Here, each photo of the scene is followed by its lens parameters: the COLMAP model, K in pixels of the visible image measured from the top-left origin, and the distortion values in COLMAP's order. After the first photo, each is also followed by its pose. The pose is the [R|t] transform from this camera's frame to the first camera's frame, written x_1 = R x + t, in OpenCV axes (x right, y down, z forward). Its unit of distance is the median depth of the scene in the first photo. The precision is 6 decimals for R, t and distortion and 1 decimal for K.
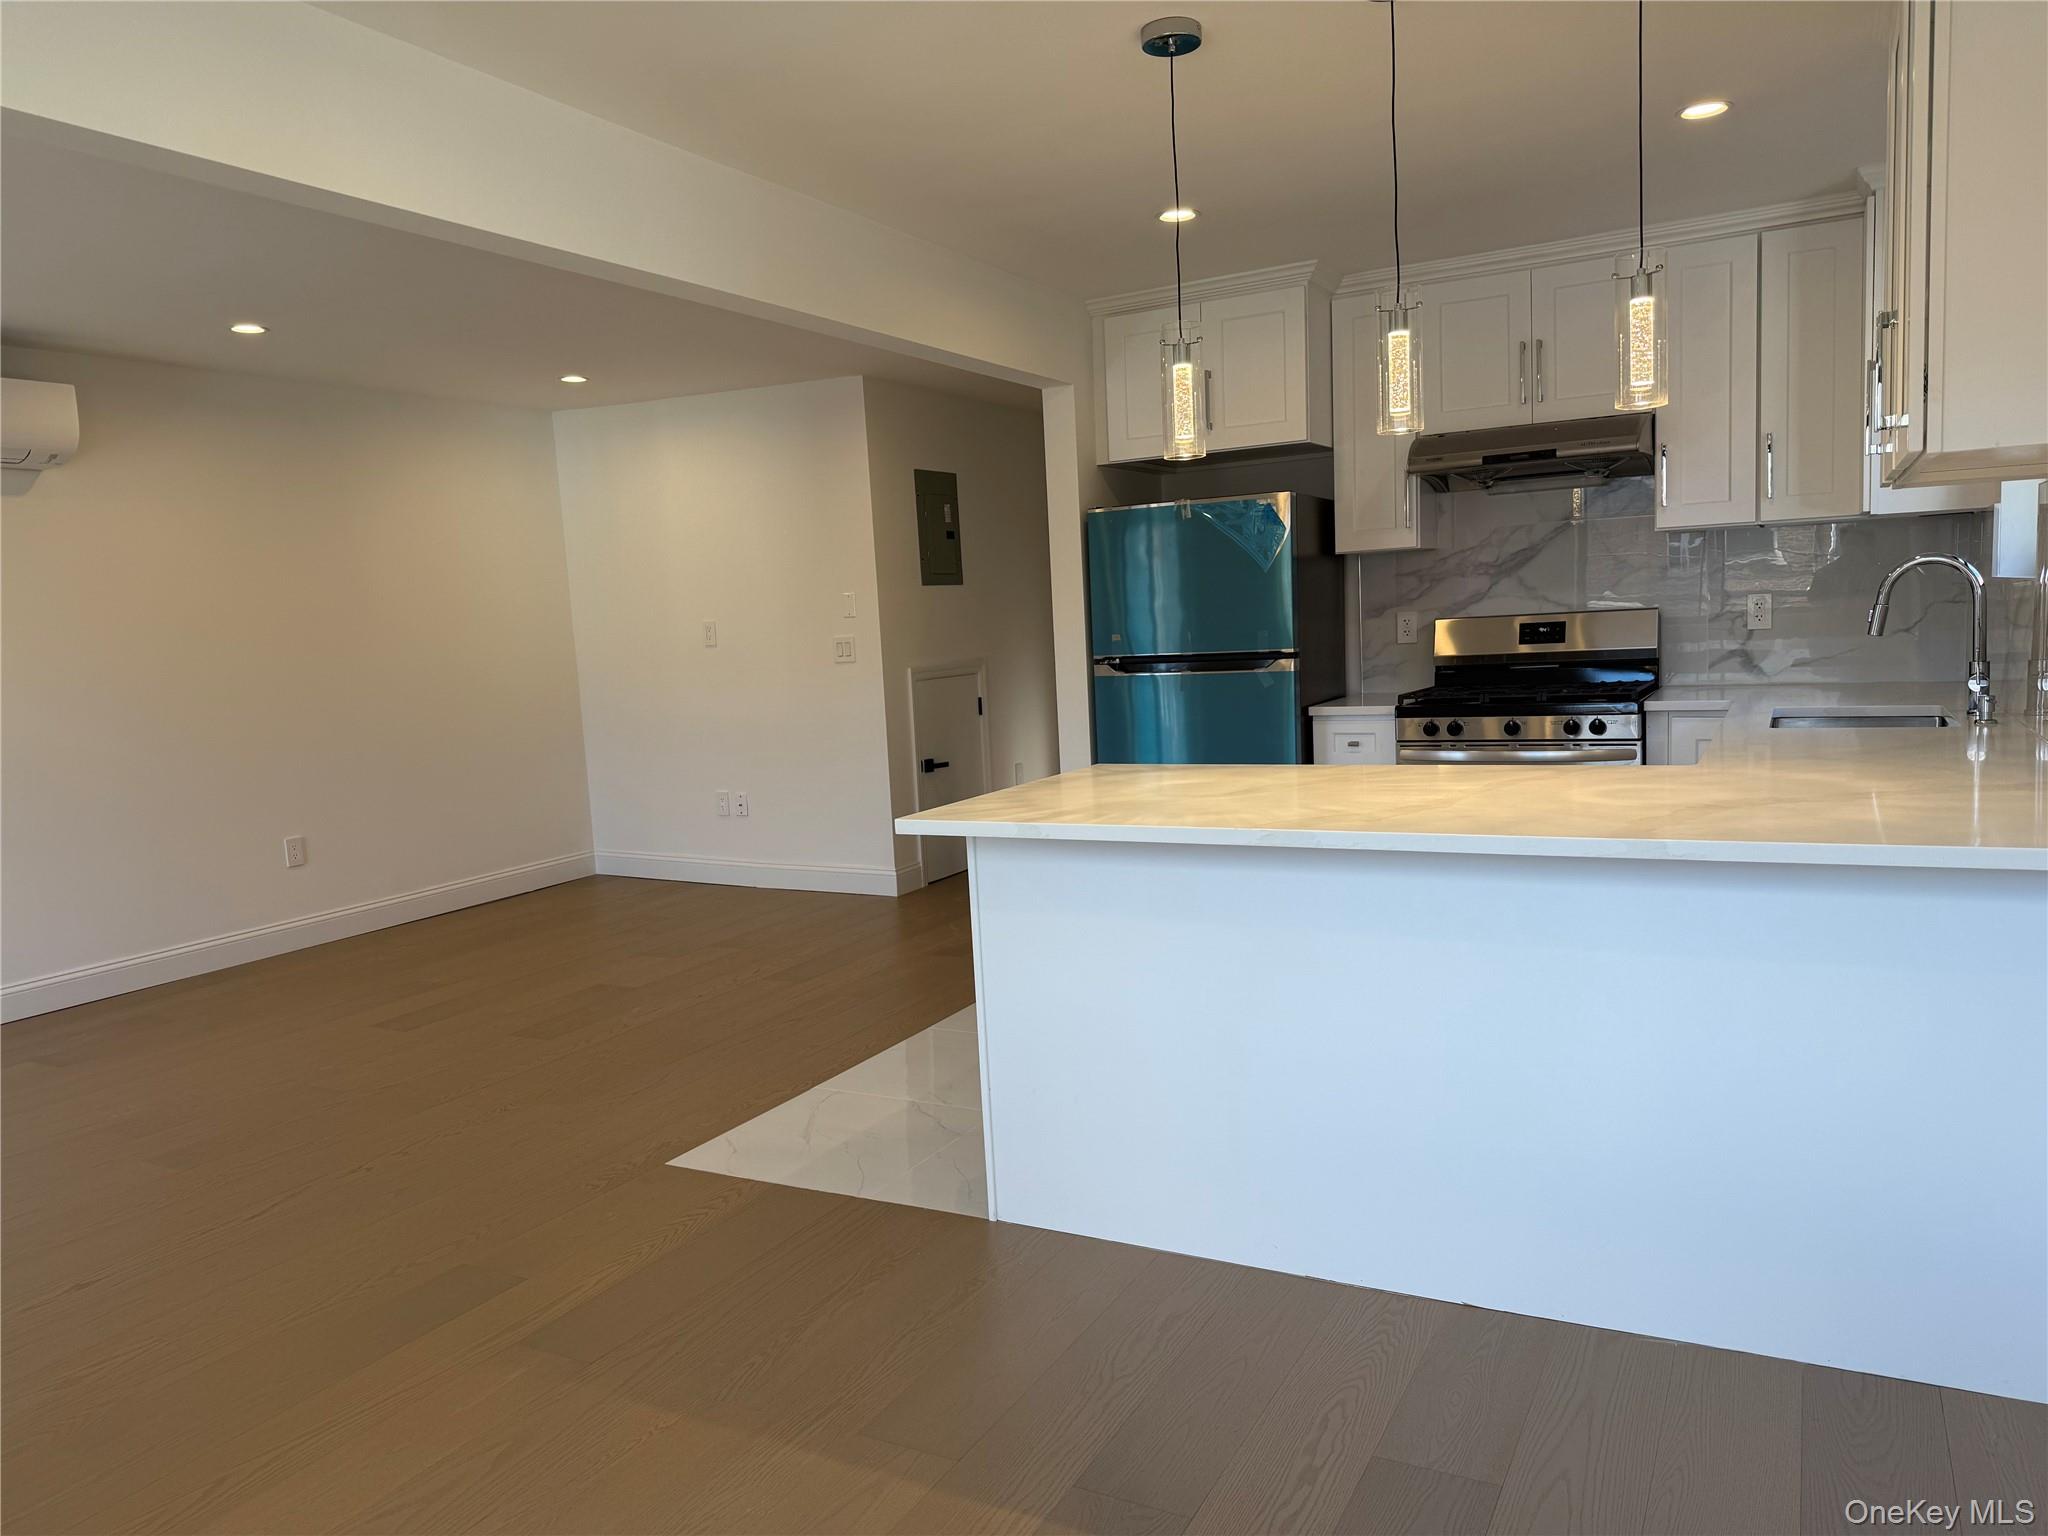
lens RADIAL K [[1373.6, 0, 1024.3], [0, 1373.6, 802.8], [0, 0, 1]] dist [0.047559, -0.120760]
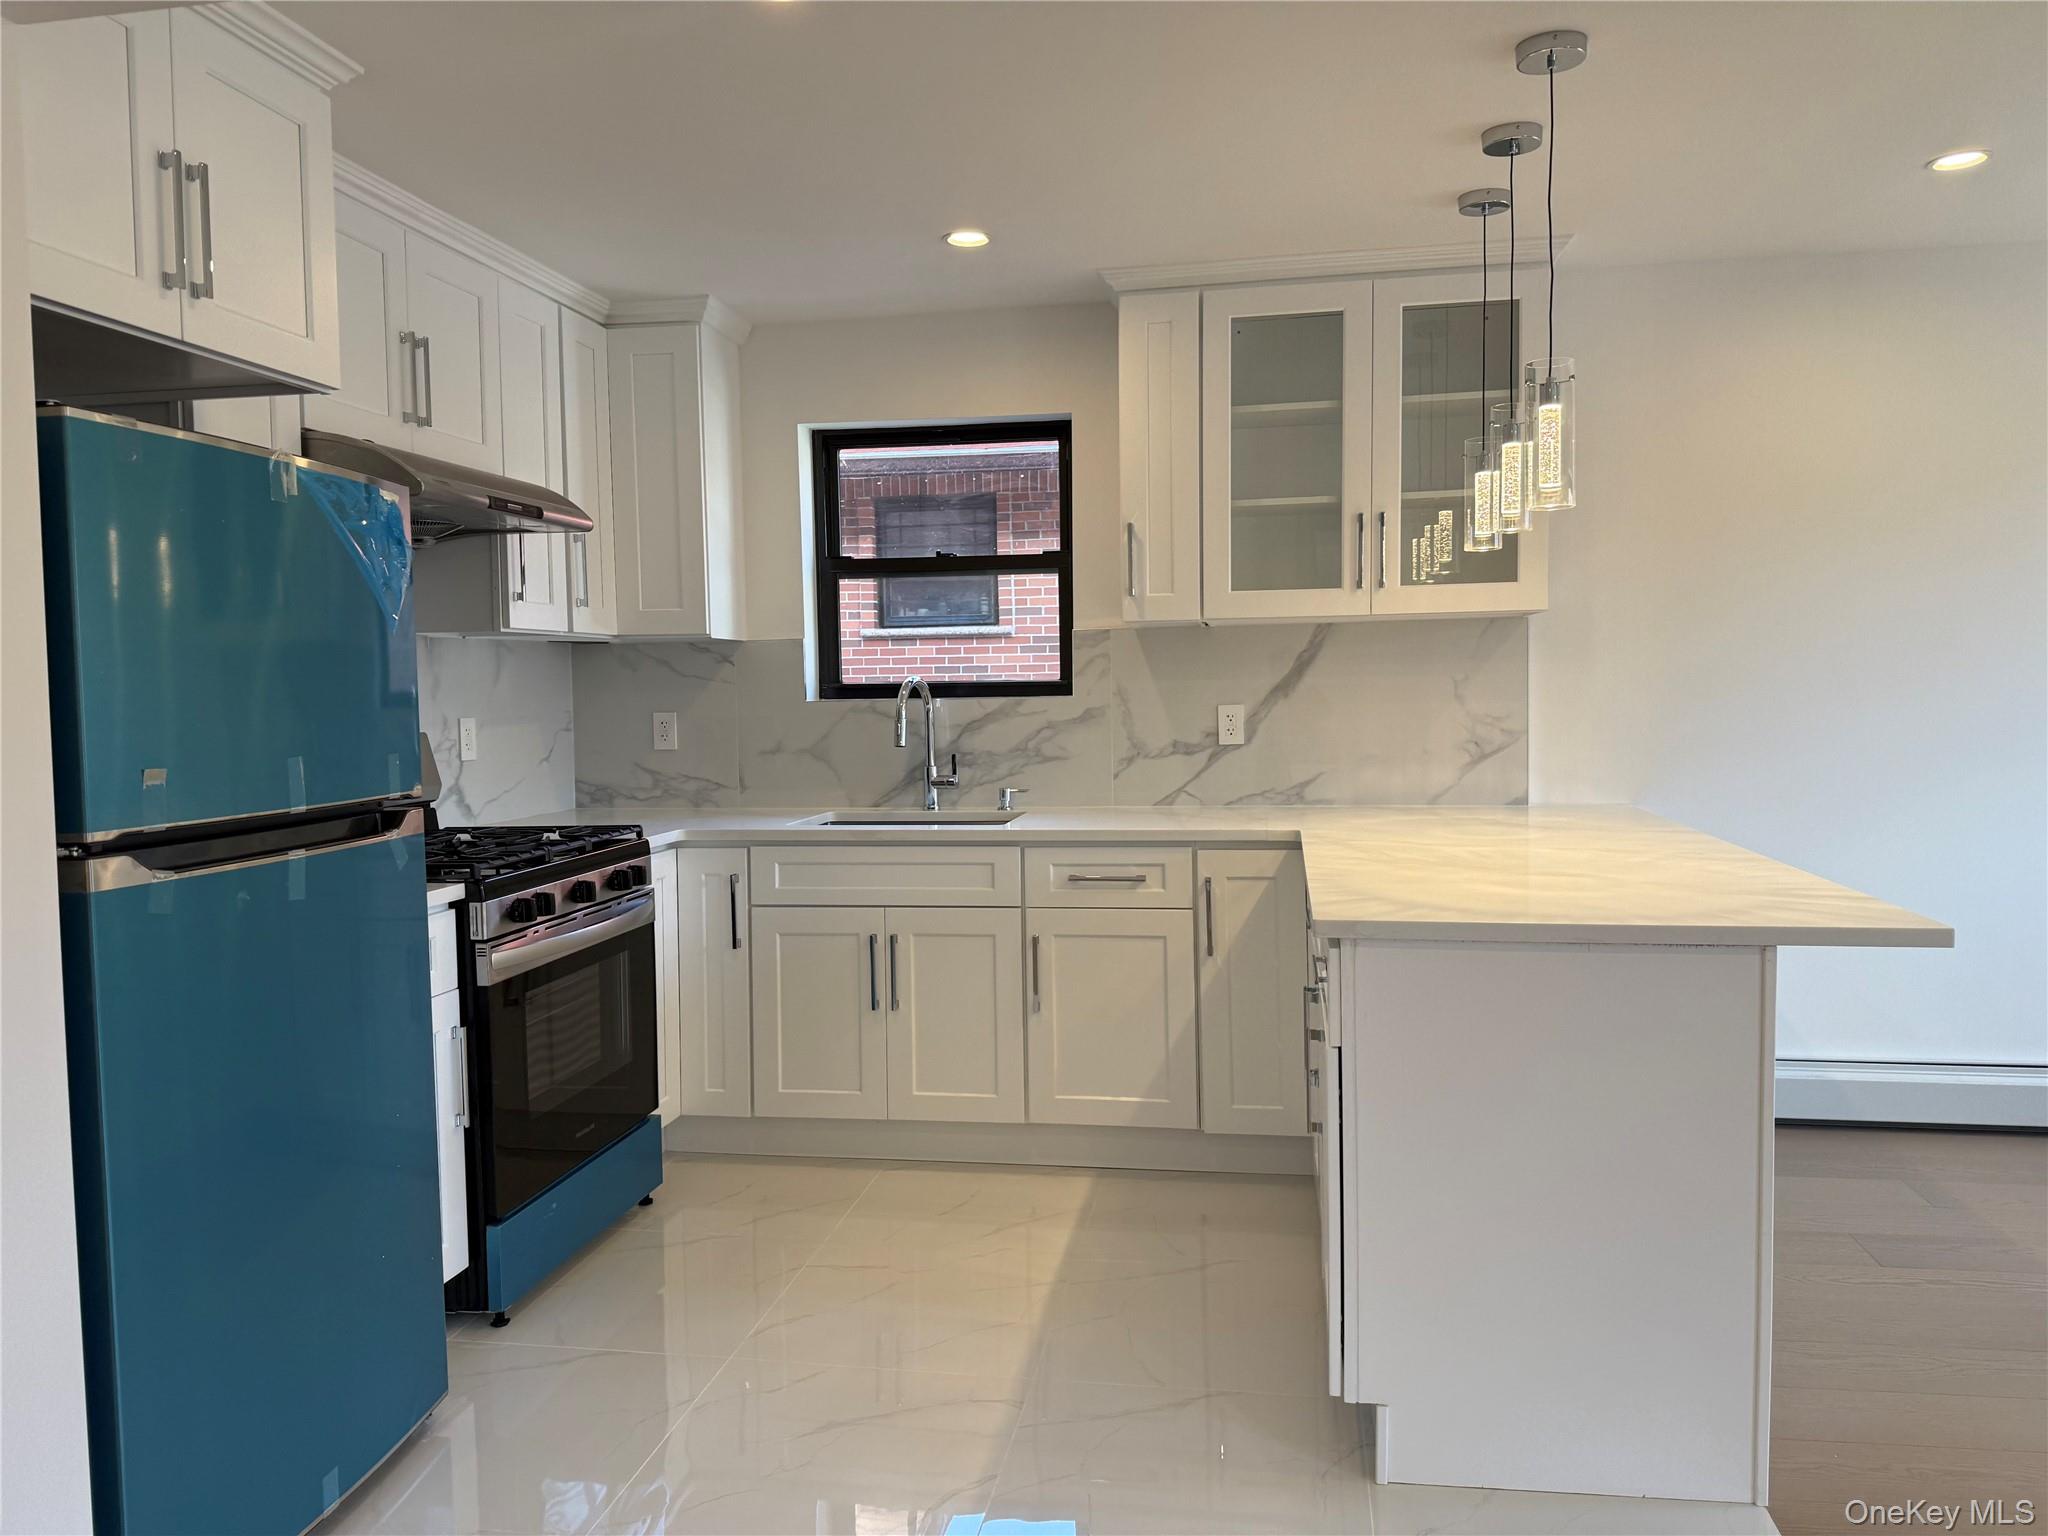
lens RADIAL K [[1425.3, 0, 1022.9], [0, 1425.3, 744.0], [0, 0, 1]] dist [0.033849, -0.000939]
pose [[-0.322818, 0.020007, 0.946250, -0.389851], [0.166708, 0.985347, 0.036040, -0.112488], [-0.931664, 0.169382, -0.321423, 0.977580]]
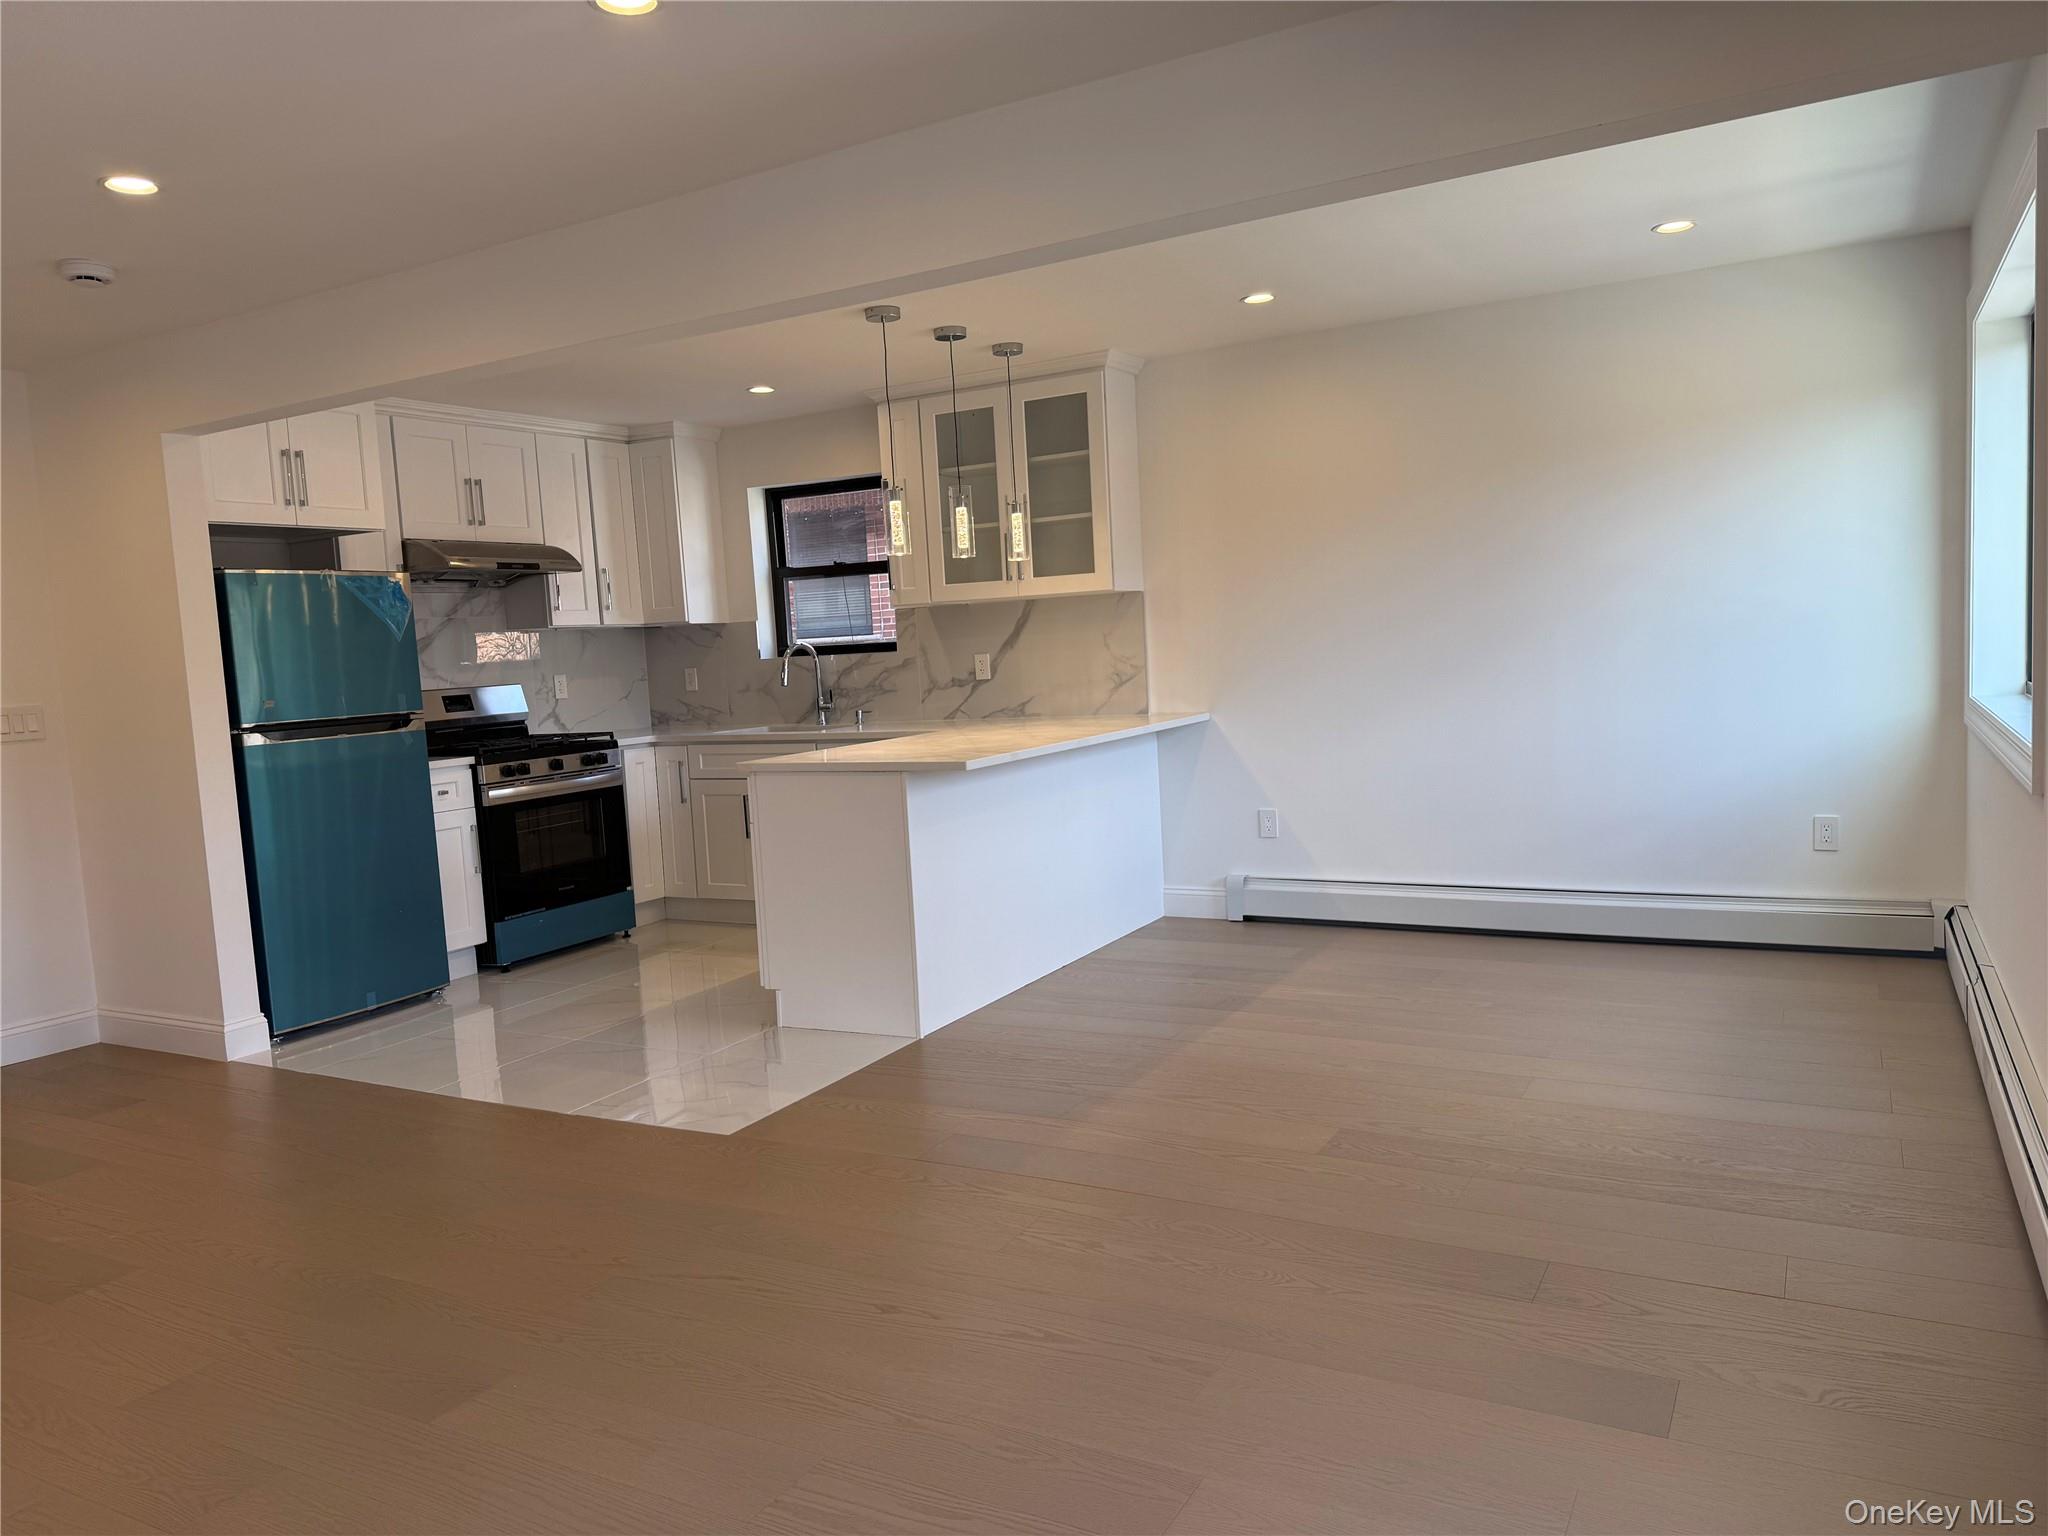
lens RADIAL K [[1423.7, 0, 1024.0], [0, 1423.7, 768.0], [0, 0, 1]] dist [0.051333, -0.000389]
pose [[0.007112, -0.035205, 0.999355, -1.001929], [0.192748, 0.980687, 0.033176, -0.009305], [-0.981223, 0.192388, 0.013760, 0.516695]]
